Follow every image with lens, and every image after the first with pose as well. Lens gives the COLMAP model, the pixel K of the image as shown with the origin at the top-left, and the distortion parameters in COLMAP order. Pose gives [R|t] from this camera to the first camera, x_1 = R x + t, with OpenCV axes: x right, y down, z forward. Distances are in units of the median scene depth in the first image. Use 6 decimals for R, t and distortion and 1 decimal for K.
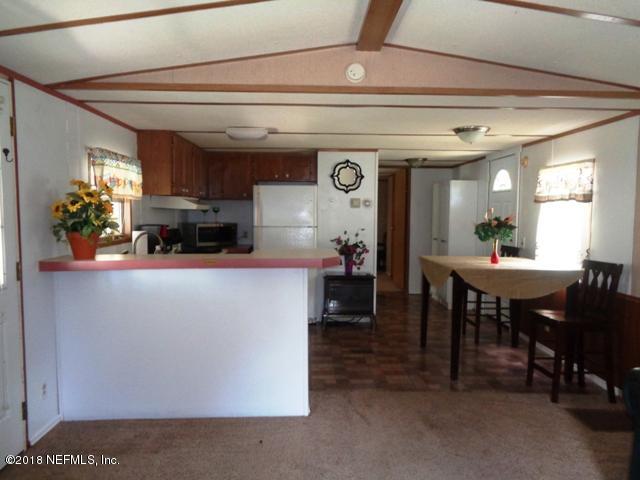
lens RADIAL K [[478.5, 0, 321.7], [0, 478.5, 241.5], [0, 0, 1]] dist [0.009384, -0.001096]
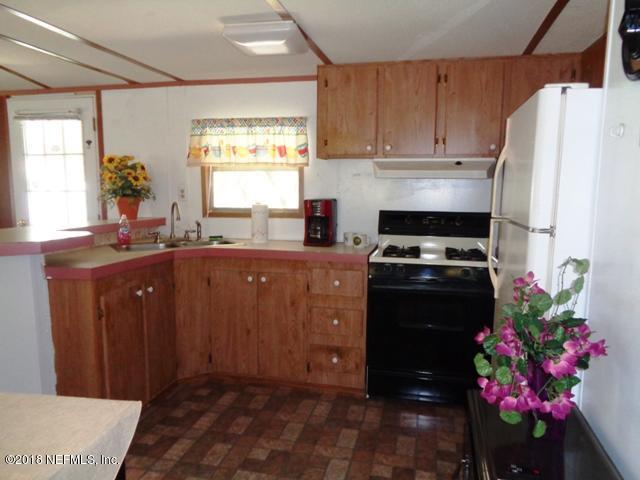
lens RADIAL K [[478.5, 0, 321.7], [0, 478.5, 241.5], [0, 0, 1]] dist [0.009384, -0.001096]
pose [[-0.224572, 0.104532, -0.968835, 0.300604], [-0.069046, 0.990024, 0.122823, -0.048292], [0.972008, 0.094477, -0.215114, 0.905497]]
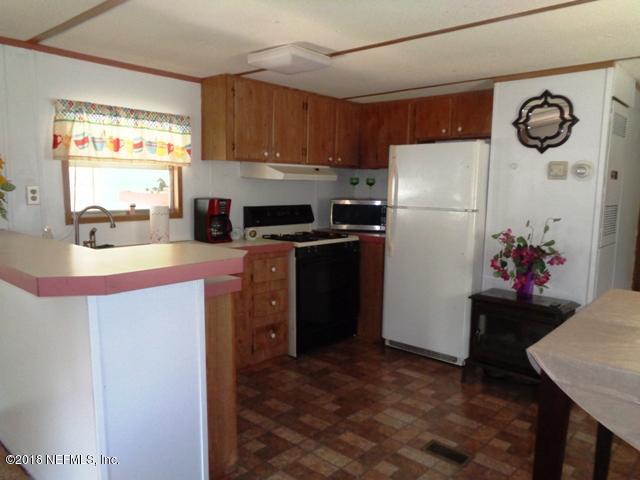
lens RADIAL K [[478.5, 0, 321.7], [0, 478.5, 241.5], [0, 0, 1]] dist [0.009384, -0.001096]
pose [[0.732717, 0.089849, -0.674576, 0.252069], [-0.055924, 0.995843, 0.071896, -0.024184], [0.678231, -0.014954, 0.734696, 0.417559]]
